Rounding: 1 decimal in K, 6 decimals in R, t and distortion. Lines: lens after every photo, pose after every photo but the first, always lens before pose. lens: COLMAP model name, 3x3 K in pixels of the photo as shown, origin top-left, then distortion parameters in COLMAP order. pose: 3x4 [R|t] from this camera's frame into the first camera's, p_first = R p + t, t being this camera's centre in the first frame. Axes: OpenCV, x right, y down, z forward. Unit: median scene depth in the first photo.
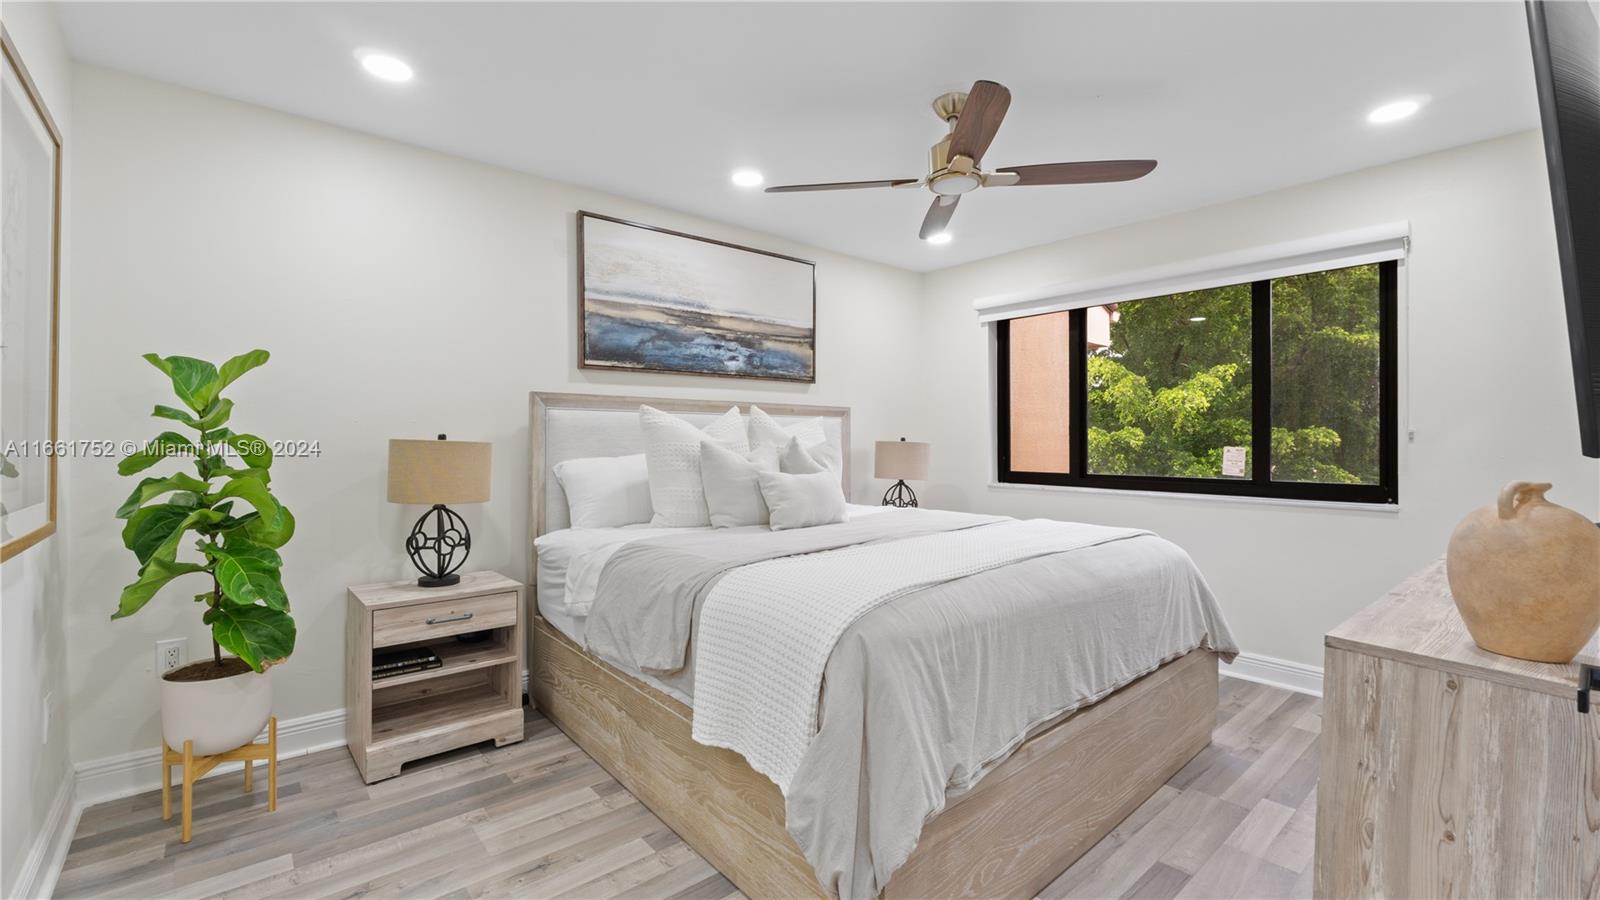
lens RADIAL K [[672.0, 0, 793.8], [0, 672.0, 438.9], [0, 0, 1]] dist [-0.002588, -0.000117]
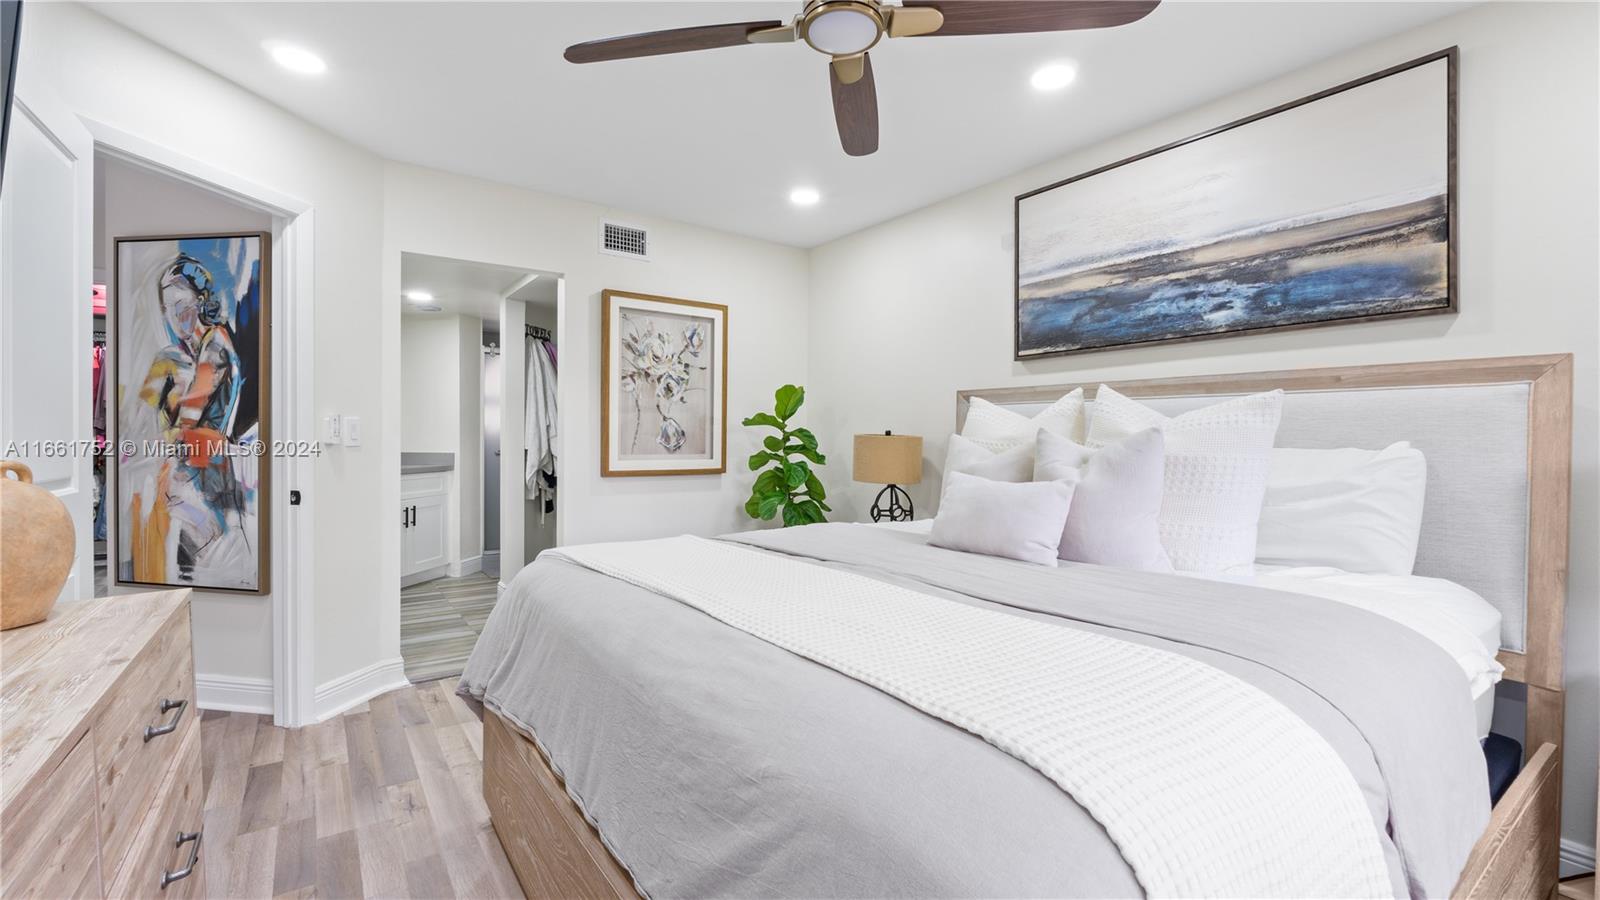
lens RADIAL K [[672.0, 0, 793.8], [0, 672.0, 438.9], [0, 0, 1]] dist [-0.002588, -0.000117]
pose [[-0.081594, 0.004409, -0.996656, 0.618076], [-0.004314, 0.999979, 0.004777, 0.003588], [0.996656, 0.004690, -0.081573, 0.702819]]
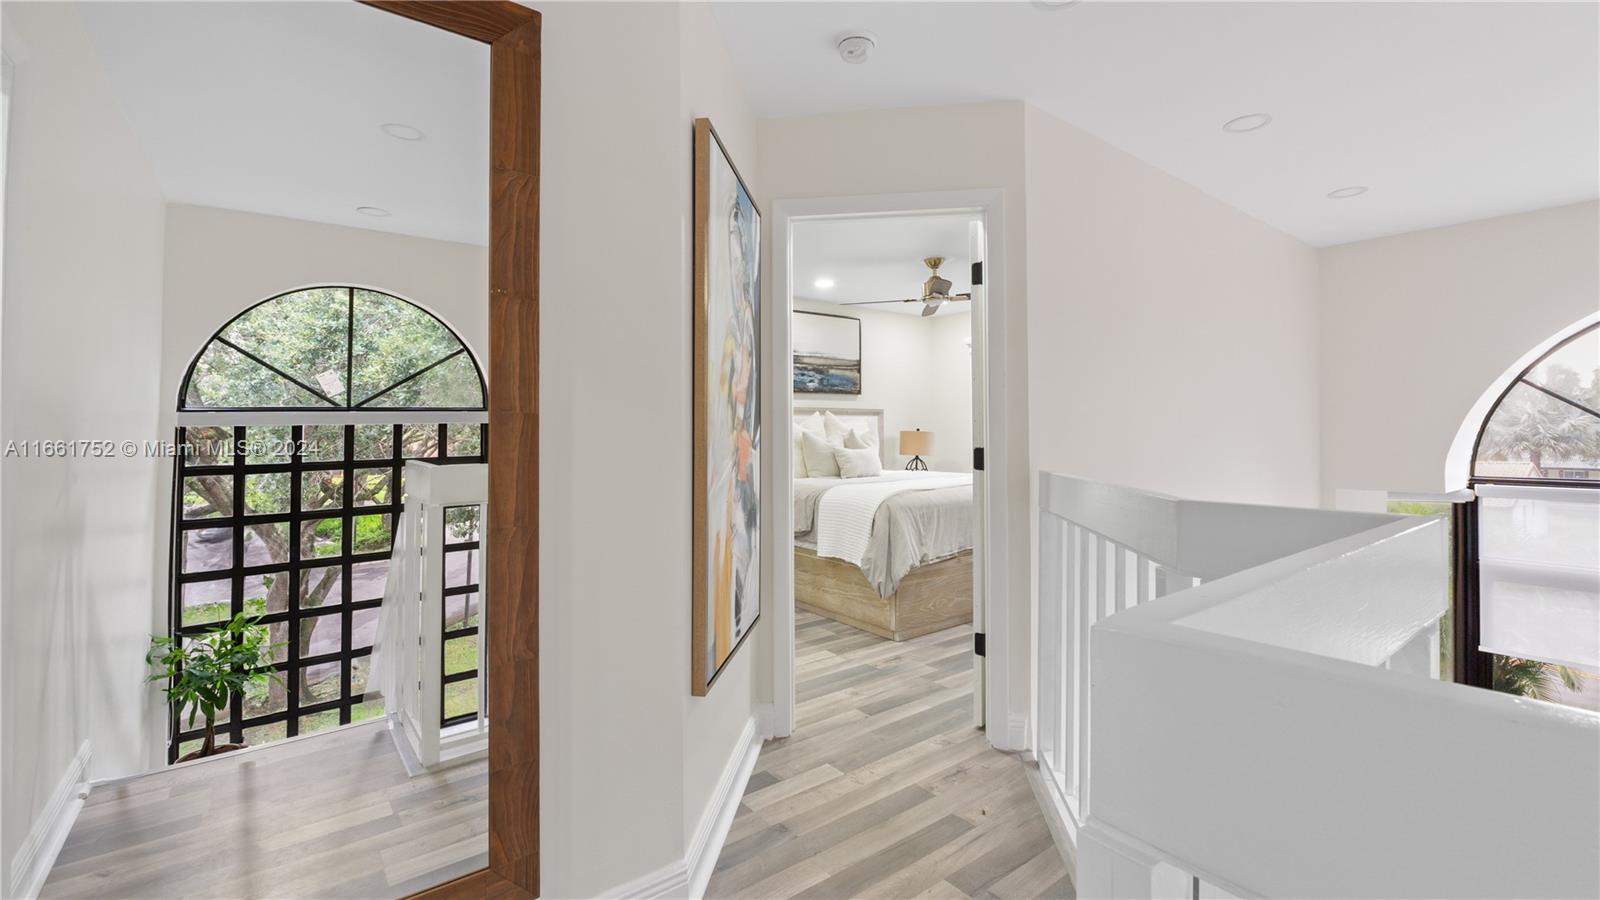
lens RADIAL K [[679.7, 0, 772.6], [0, 679.7, 414.4], [0, 0, 1]] dist [-0.000454, -0.000065]
pose [[0.996815, -0.006550, -0.079475, -0.058008], [0.004883, 0.999764, -0.021153, -0.003491], [0.079595, 0.020698, 0.996612, -0.722832]]
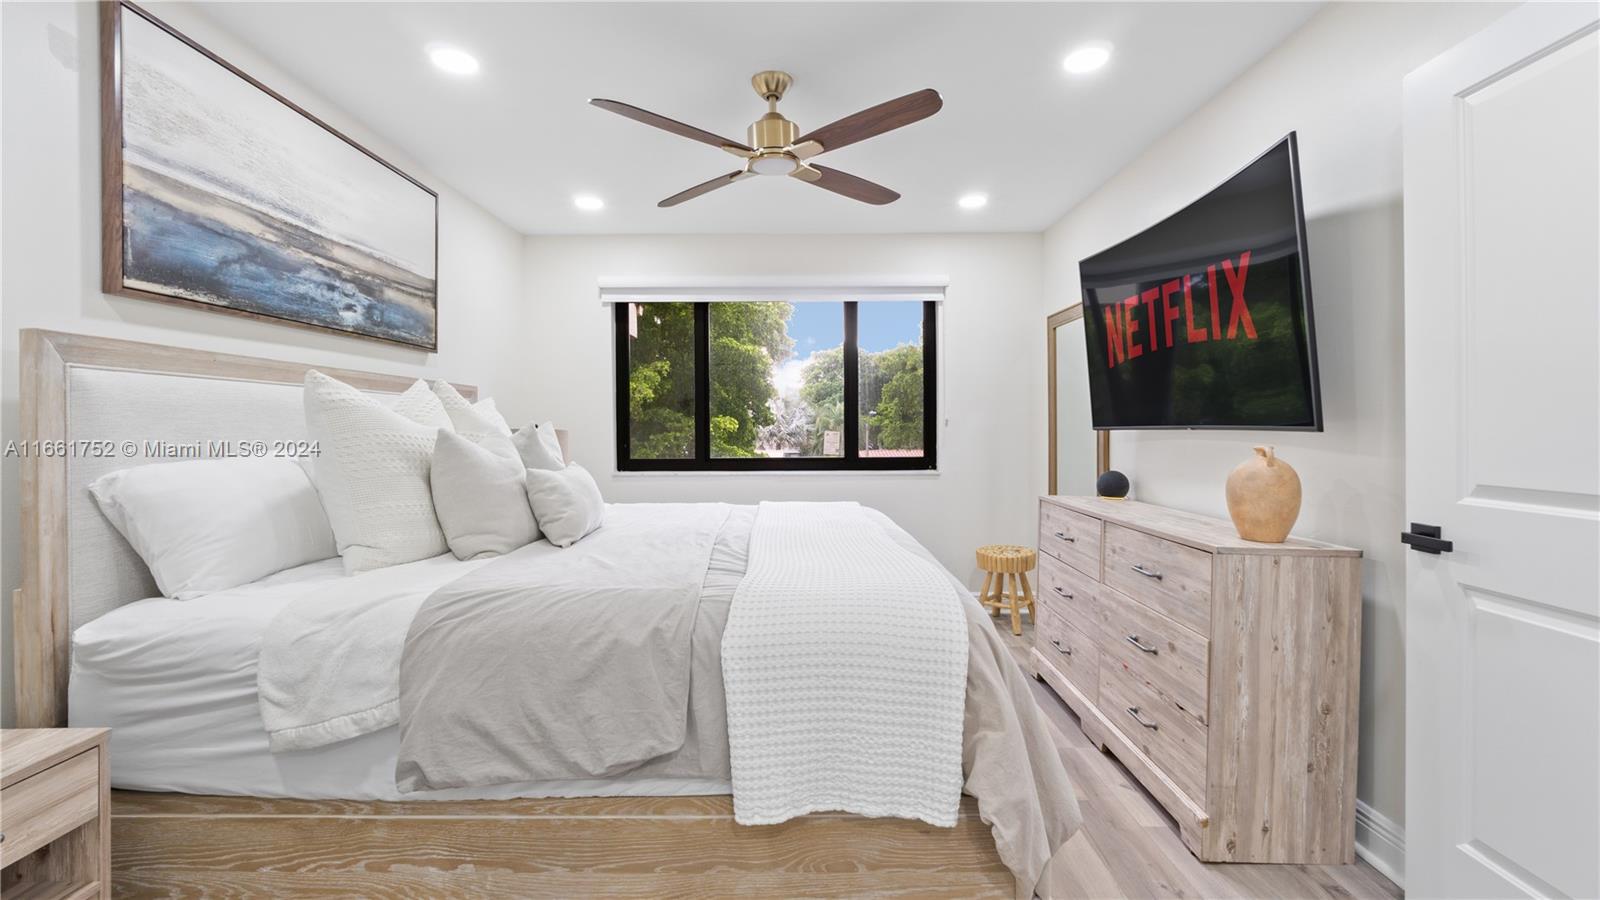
lens RADIAL K [[680.9, 0, 793.4], [0, 680.9, 425.5], [0, 0, 1]] dist [-0.004970, -0.000083]
pose [[0.646613, -0.003069, 0.762812, -0.349021], [0.004385, 0.999990, 0.000306, 0.000390], [-0.762806, 0.003147, 0.646620, 0.236012]]
